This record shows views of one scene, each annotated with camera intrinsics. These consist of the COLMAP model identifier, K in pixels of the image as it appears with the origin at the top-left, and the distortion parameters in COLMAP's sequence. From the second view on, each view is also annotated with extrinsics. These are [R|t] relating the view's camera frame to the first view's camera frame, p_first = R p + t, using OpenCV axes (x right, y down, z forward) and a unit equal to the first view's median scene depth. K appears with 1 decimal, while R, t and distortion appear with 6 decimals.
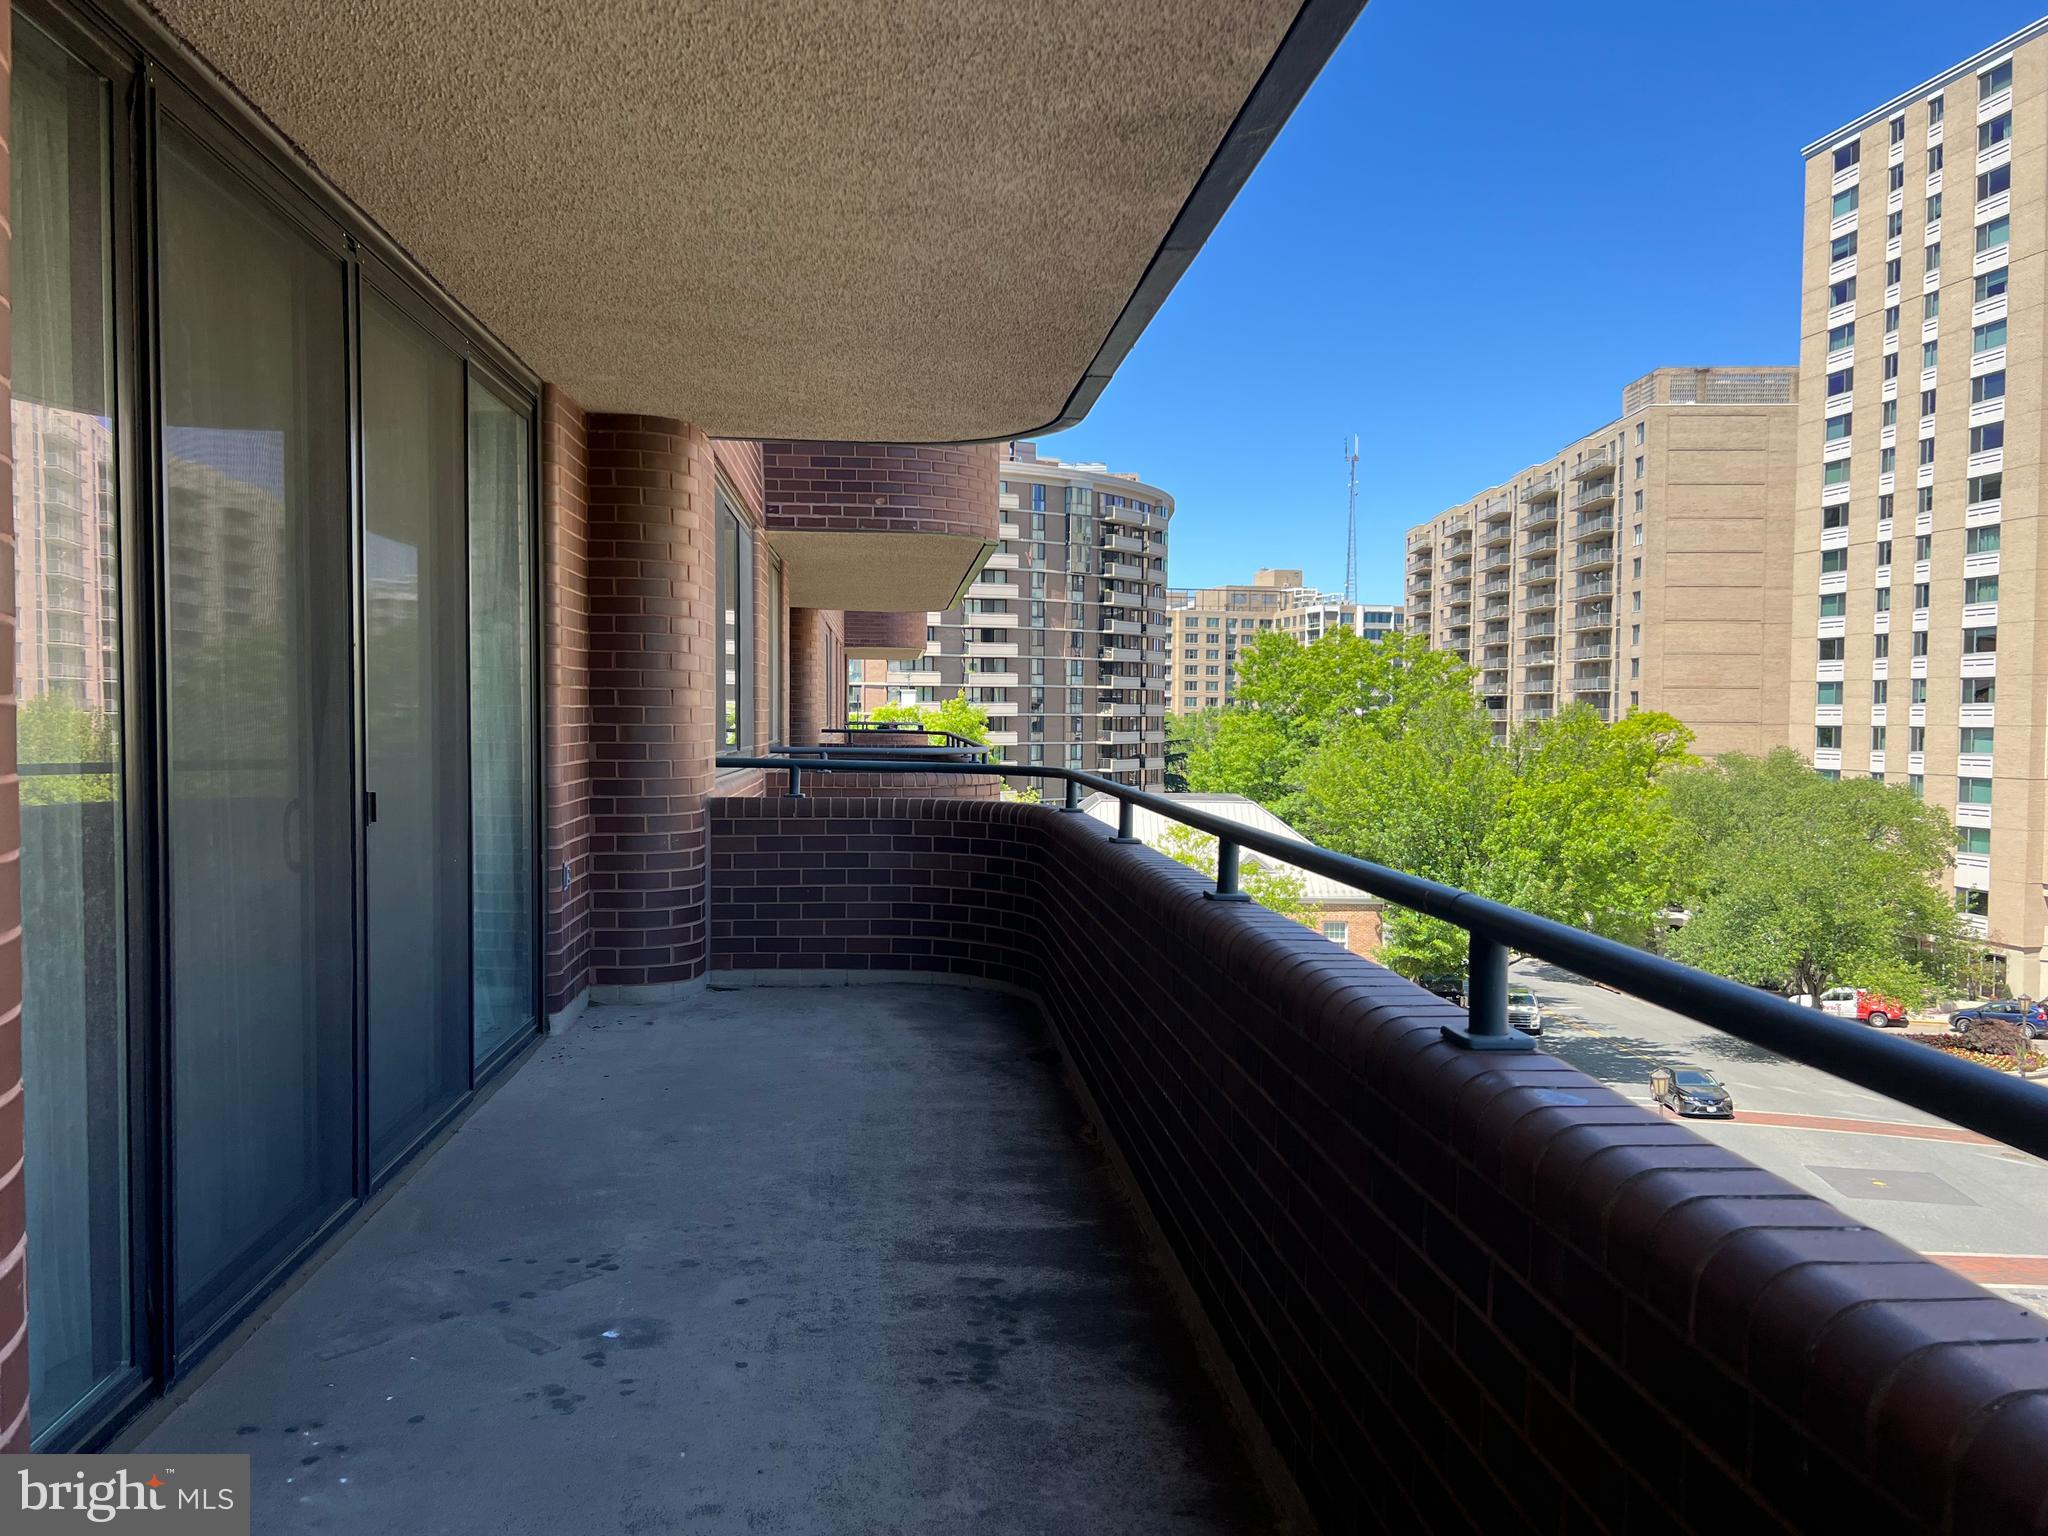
lens RADIAL K [[1944.6, 0, 1020.9], [0, 1944.6, 775.3], [0, 0, 1]] dist [-0.026438, 0.008854]
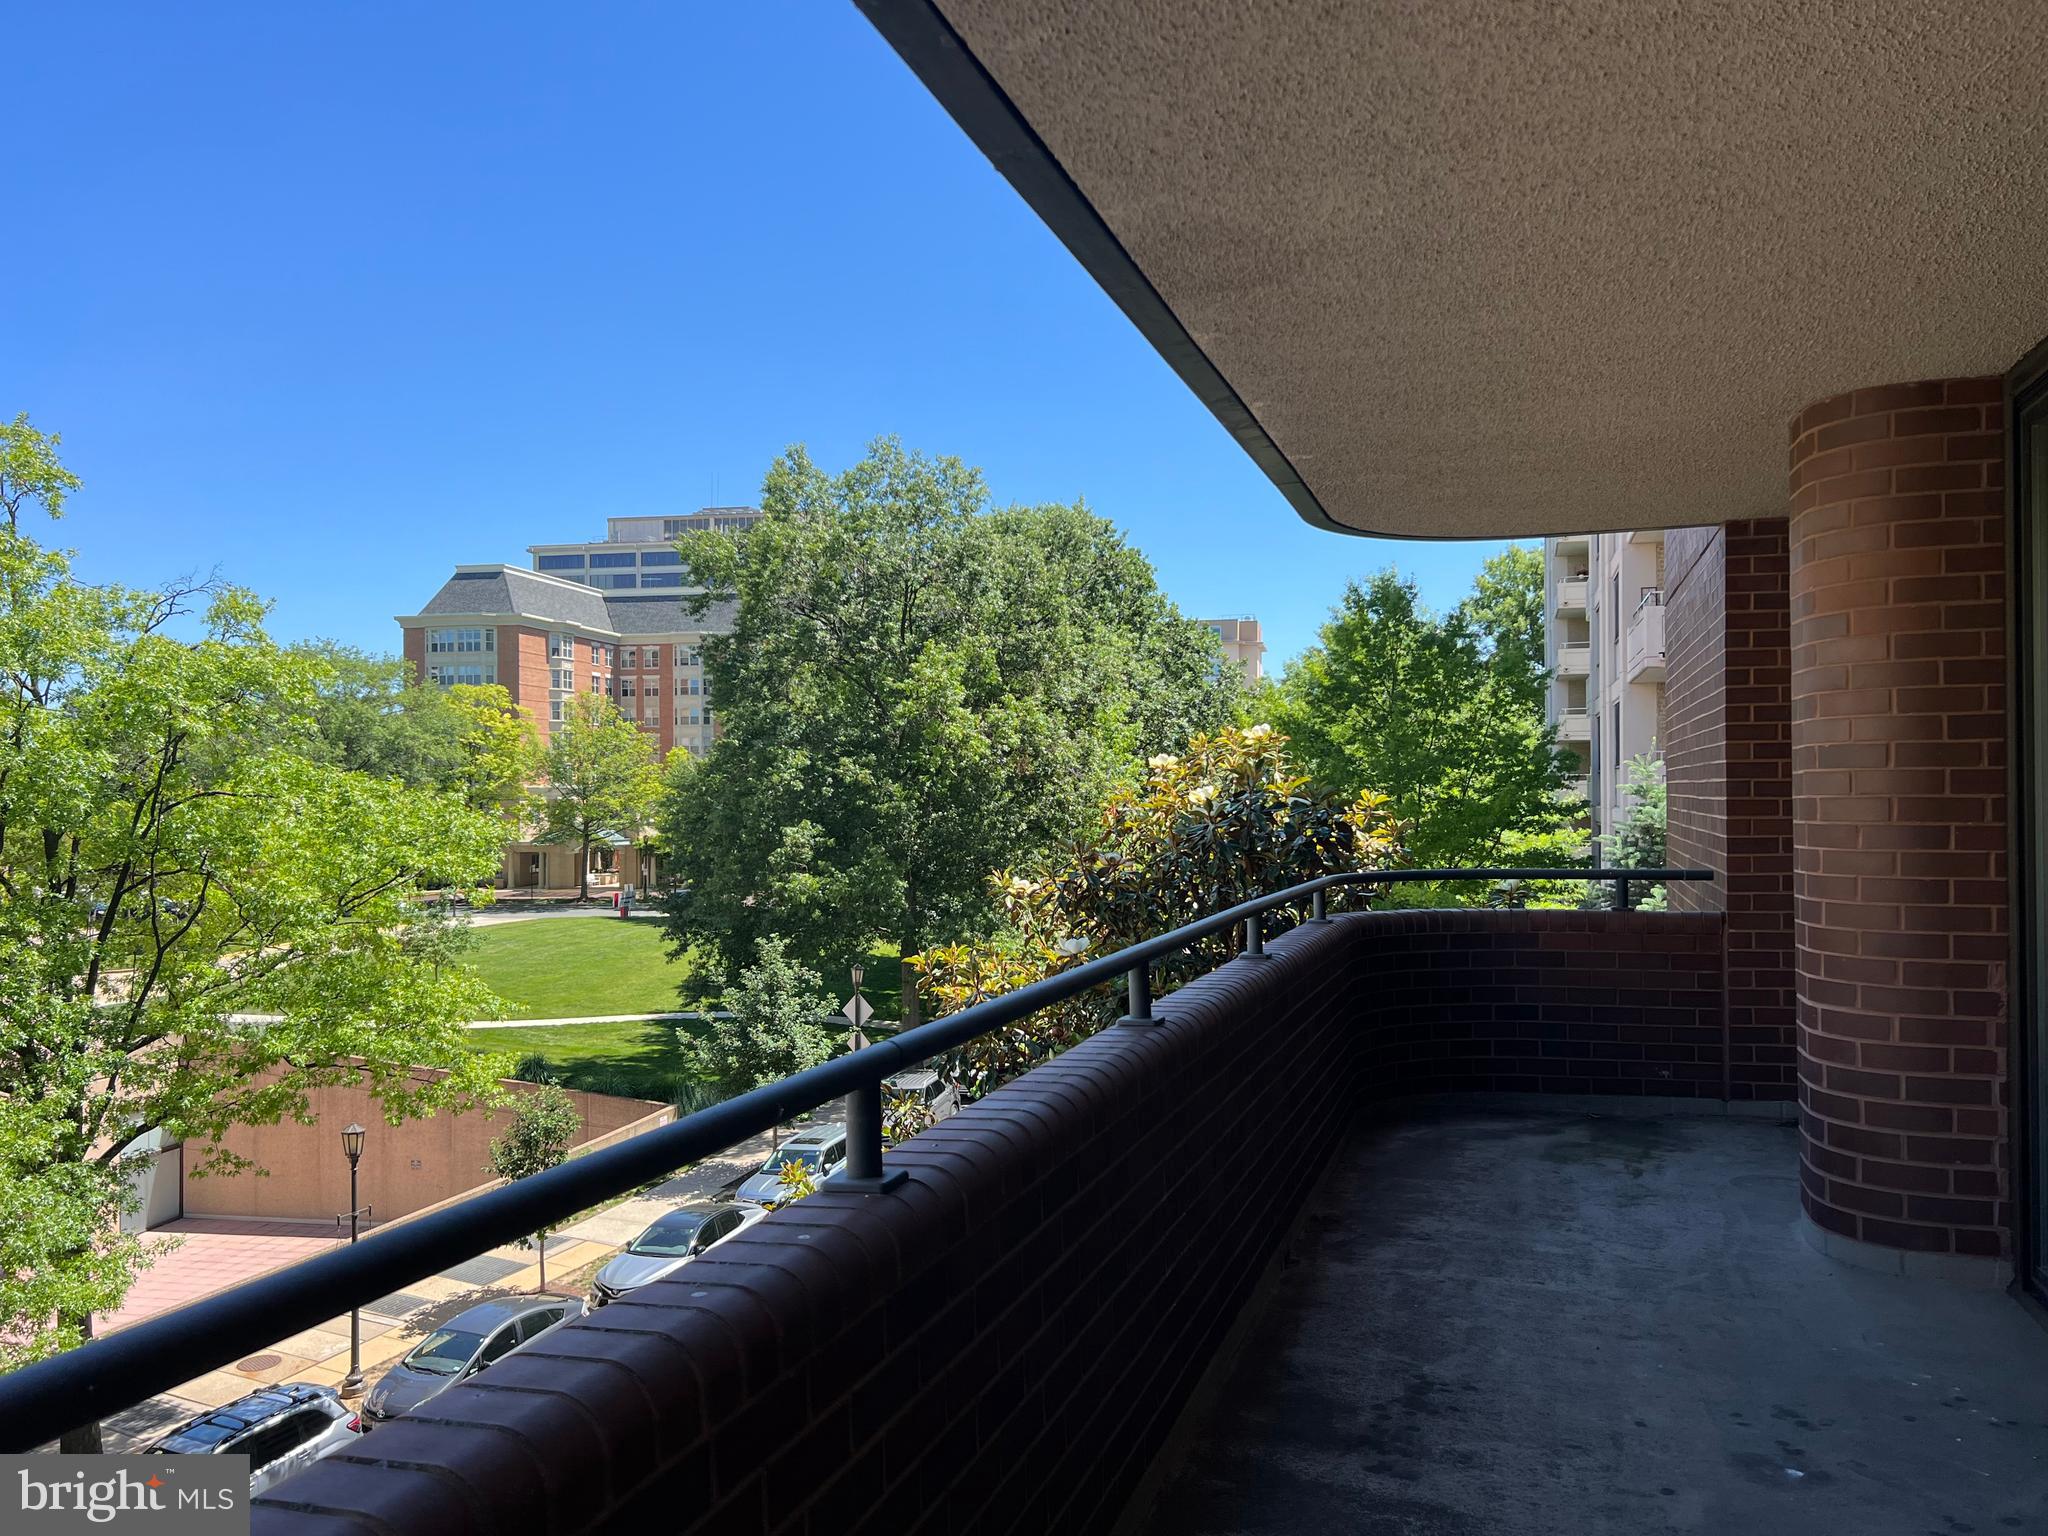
lens RADIAL K [[1556.7, 0, 1025.0], [0, 1556.7, 764.8], [0, 0, 1]] dist [0.044515, -0.049642]
pose [[-0.926500, 0.004219, 0.376270, -0.015993], [0.009836, 0.999867, 0.013008, -0.009168], [-0.376165, 0.015752, -0.926419, 0.199172]]
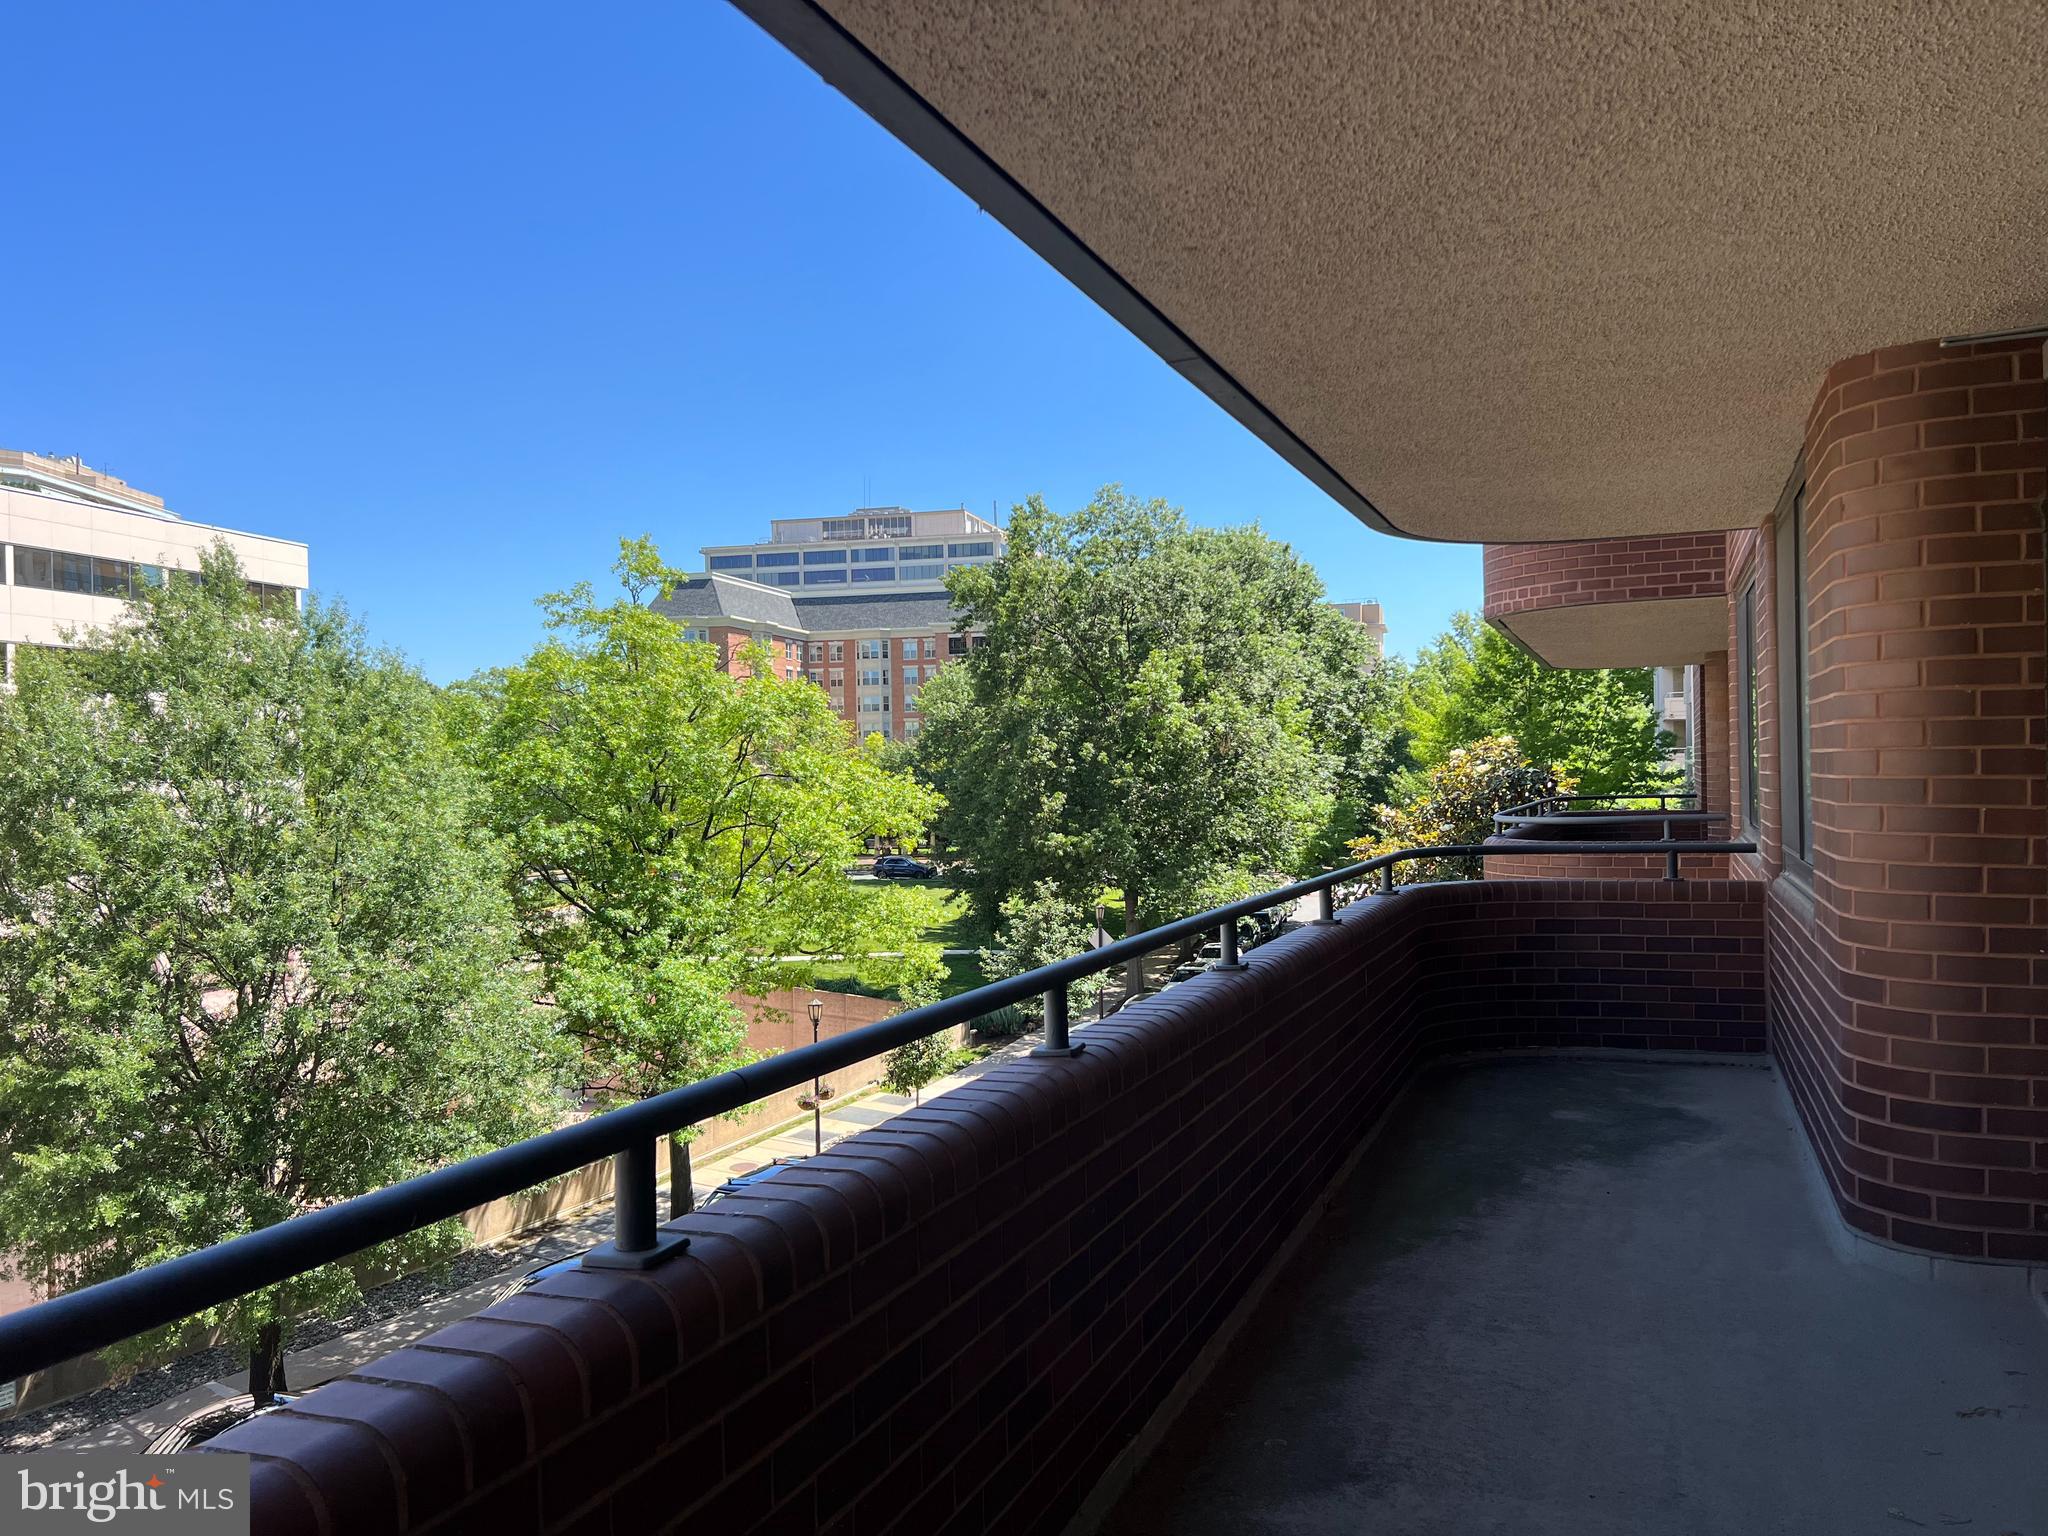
lens RADIAL K [[1556.7, 0, 1010.9], [0, 1556.7, 757.7], [0, 0, 1]] dist [0.044515, -0.049642]
pose [[-0.895424, 0.011510, 0.445066, -0.036774], [0.023911, 0.999466, 0.022258, -0.016611], [-0.444572, 0.030573, -0.895221, 0.406115]]
